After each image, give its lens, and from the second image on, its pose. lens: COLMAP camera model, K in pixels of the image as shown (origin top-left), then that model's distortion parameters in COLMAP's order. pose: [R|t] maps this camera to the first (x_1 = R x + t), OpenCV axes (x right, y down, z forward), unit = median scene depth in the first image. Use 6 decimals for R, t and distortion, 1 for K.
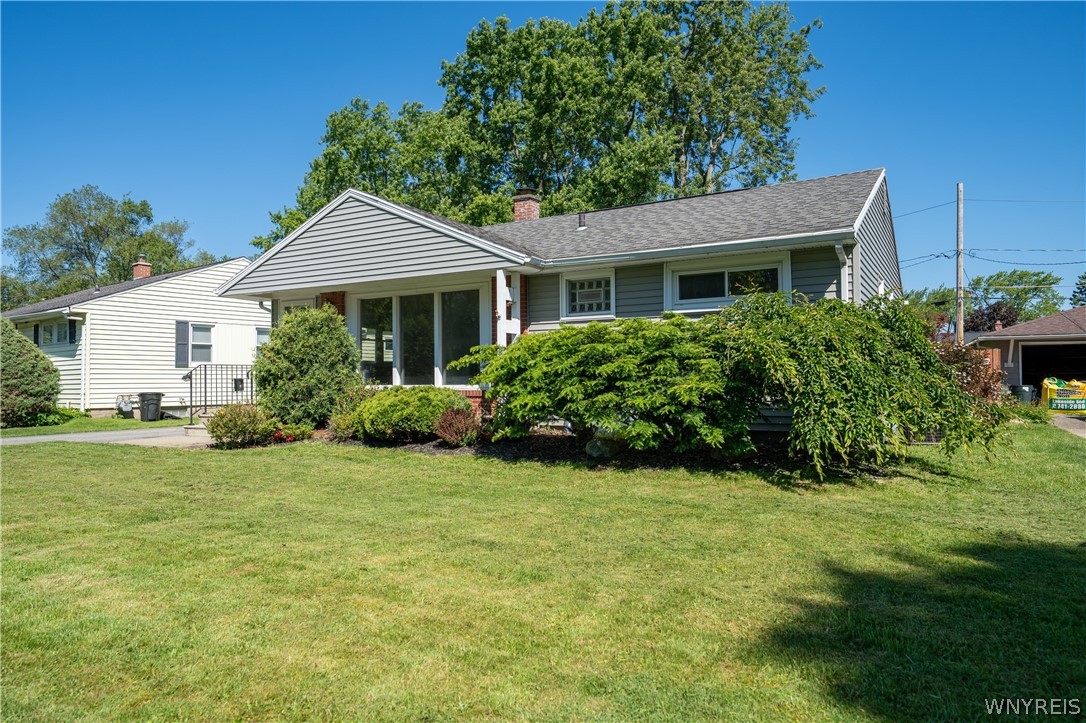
lens RADIAL K [[721.2, 0, 543.0], [0, 721.2, 361.5], [0, 0, 1]] dist [0.003311, 0.000588]
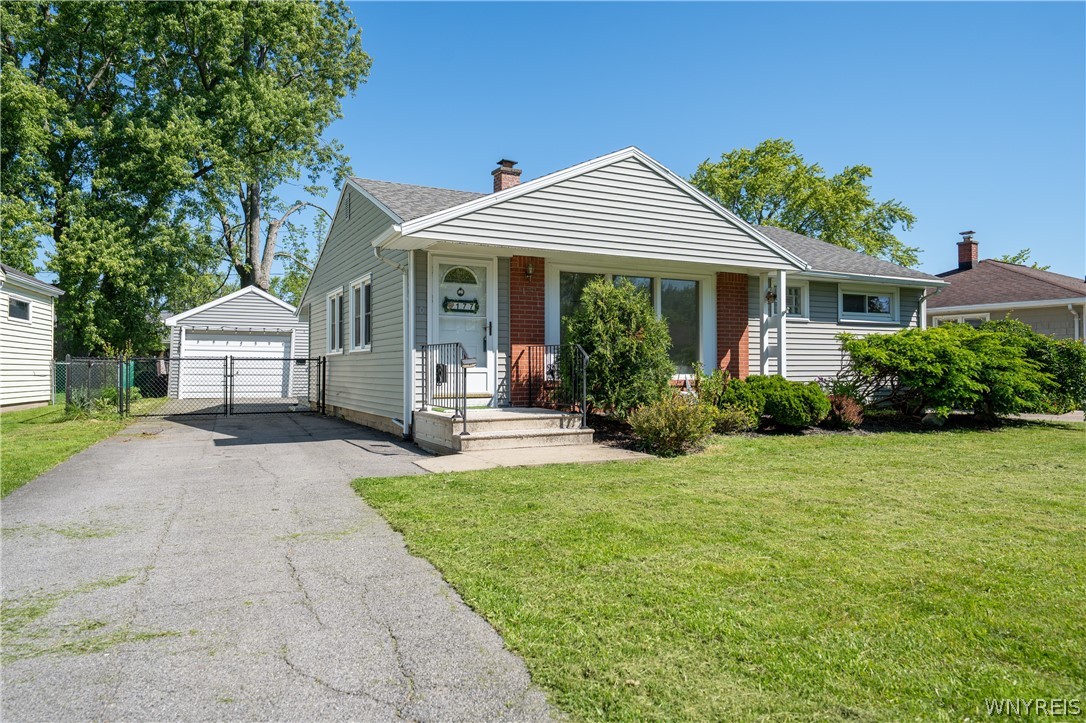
lens RADIAL K [[721.2, 0, 543.0], [0, 721.2, 361.5], [0, 0, 1]] dist [0.003311, 0.000588]
pose [[0.541743, 0.017686, 0.840358, -1.193449], [-0.024941, 0.999677, -0.004960, 0.027335], [-0.840174, -0.018273, 0.542009, 0.701659]]
